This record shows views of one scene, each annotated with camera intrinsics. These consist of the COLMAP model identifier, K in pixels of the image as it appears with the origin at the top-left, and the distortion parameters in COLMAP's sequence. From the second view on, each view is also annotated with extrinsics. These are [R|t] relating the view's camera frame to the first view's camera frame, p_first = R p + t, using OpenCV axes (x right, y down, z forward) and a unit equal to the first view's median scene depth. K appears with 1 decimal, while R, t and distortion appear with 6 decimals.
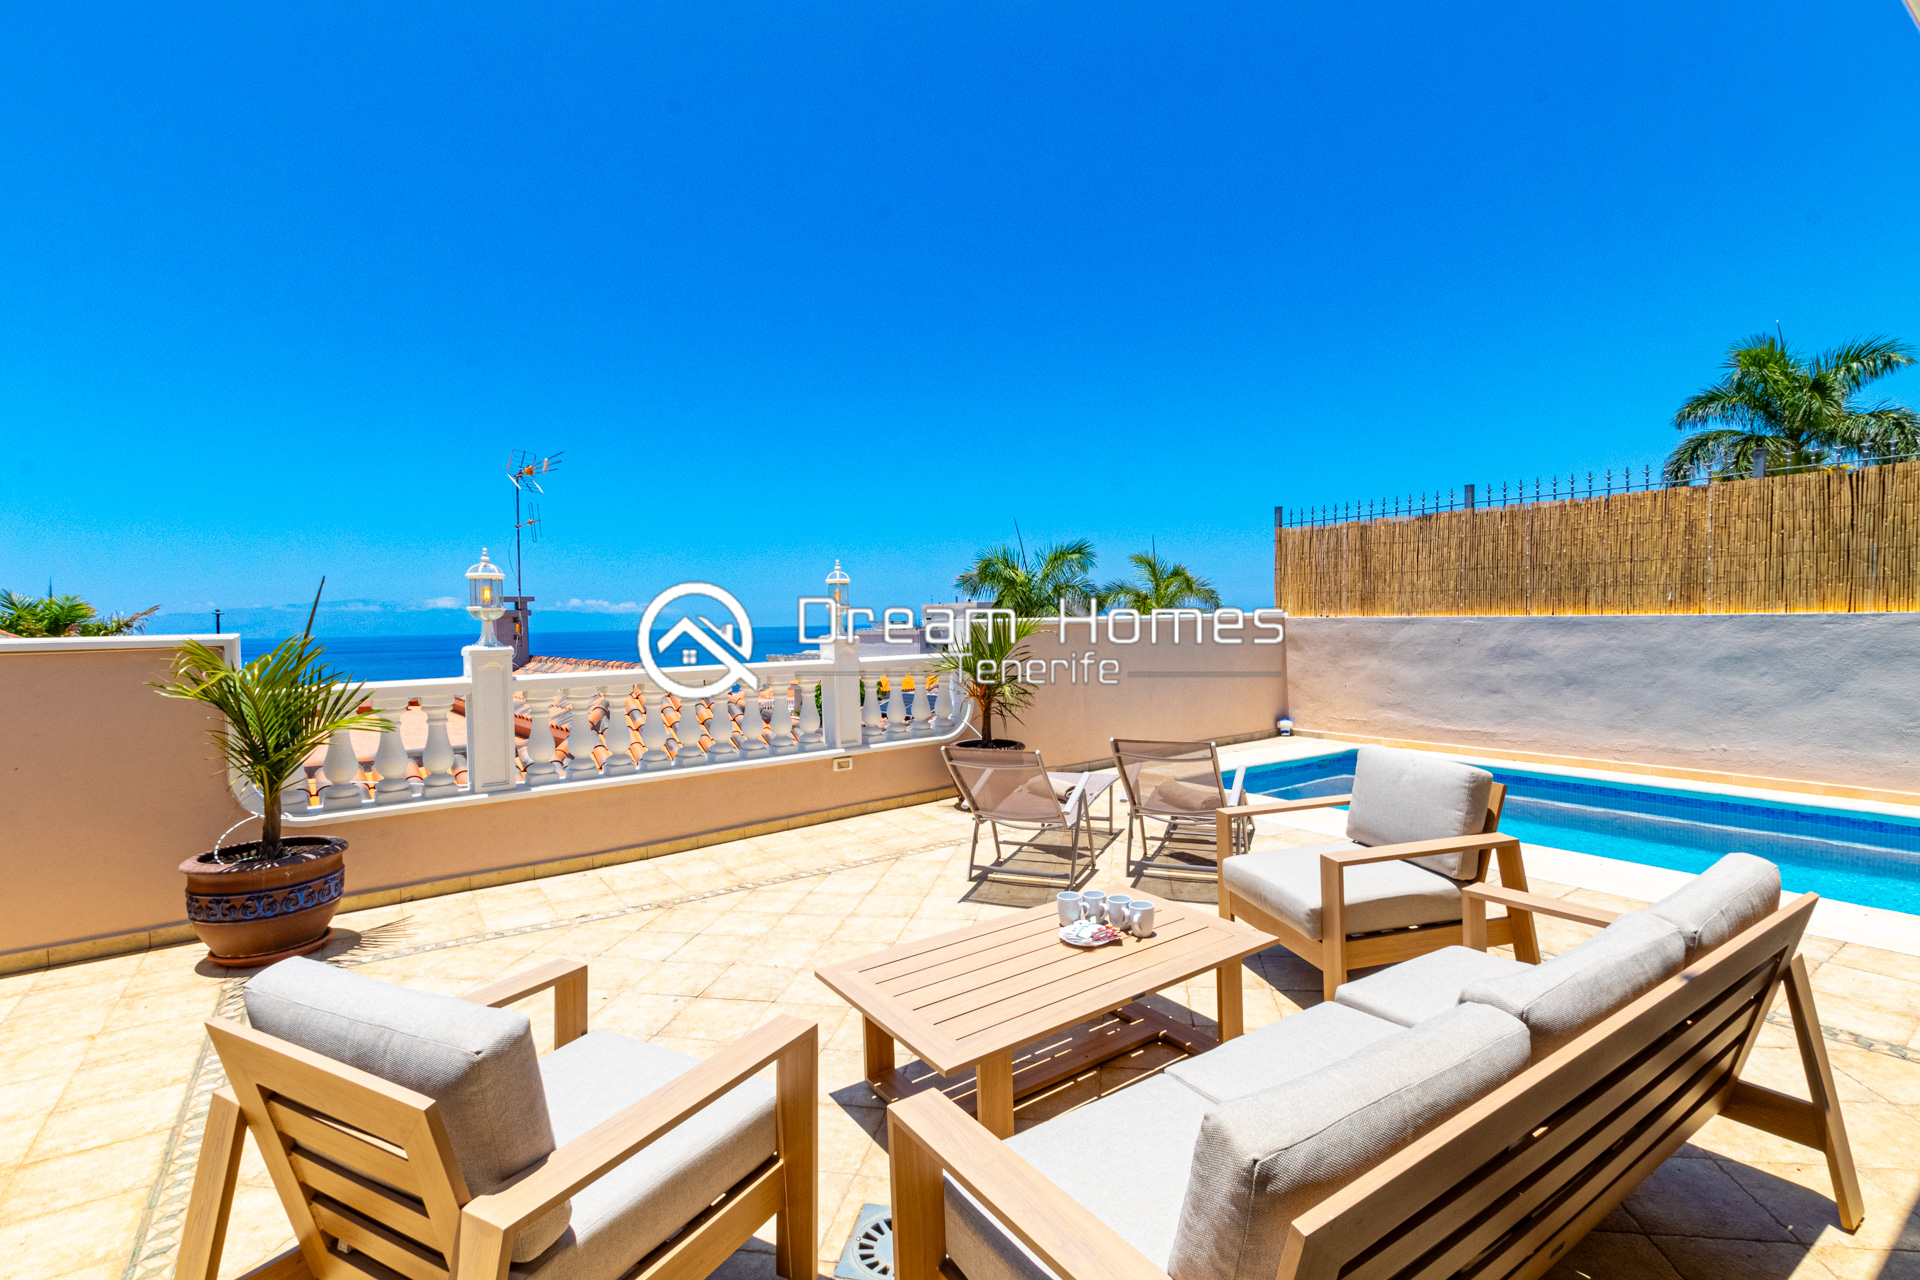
lens RADIAL K [[892.3, 0, 949.0], [0, 892.3, 638.6], [0, 0, 1]] dist [-0.000457, 0.000150]
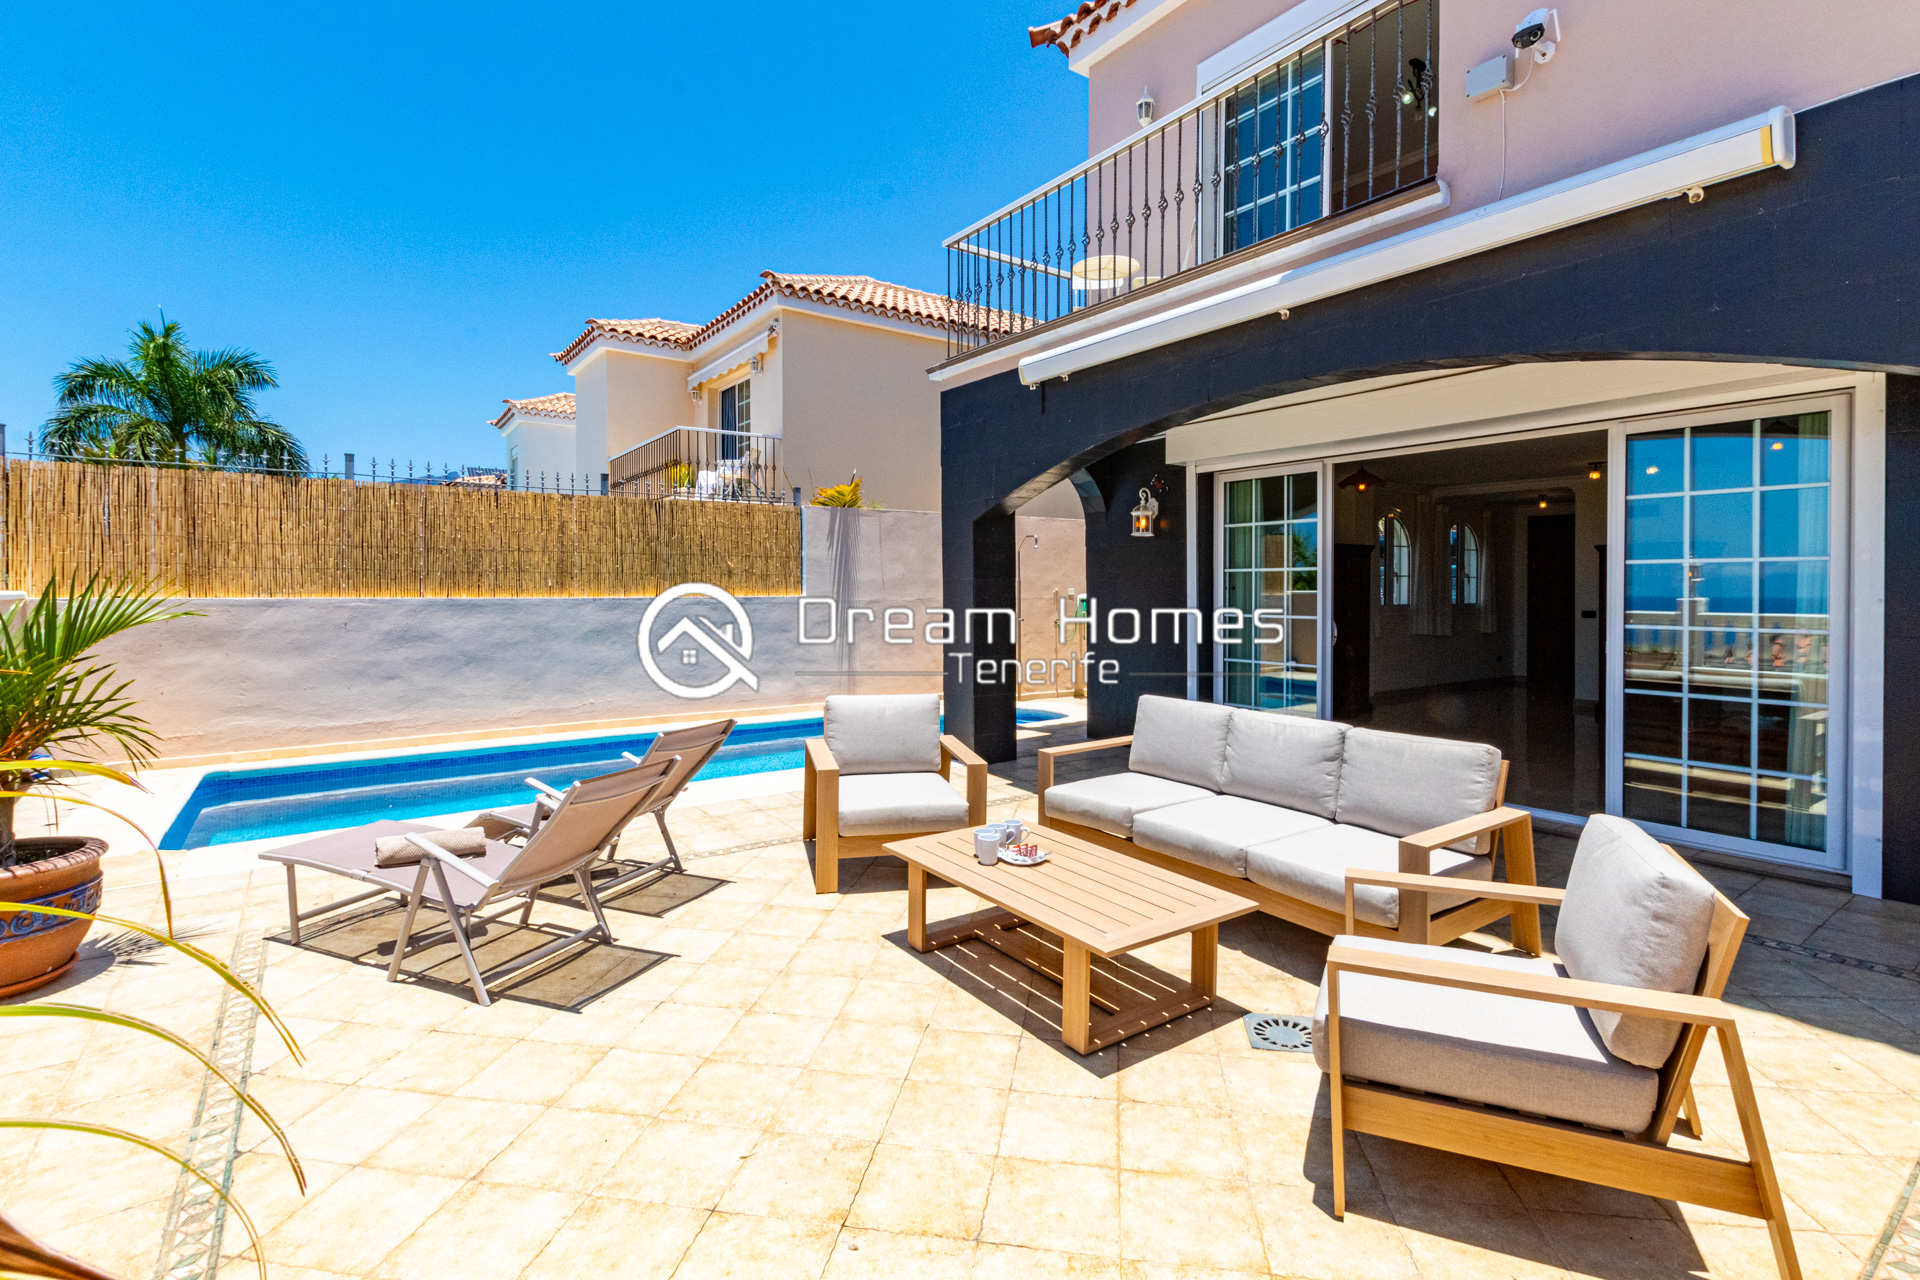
lens RADIAL K [[892.3, 0, 1017.8], [0, 892.3, 597.5], [0, 0, 1]] dist [-0.000457, 0.000150]
pose [[-0.065980, 0.010371, 0.997767, -0.400122], [0.025591, 0.999635, -0.008698, -0.000648], [-0.997493, 0.024960, -0.066222, 0.417161]]
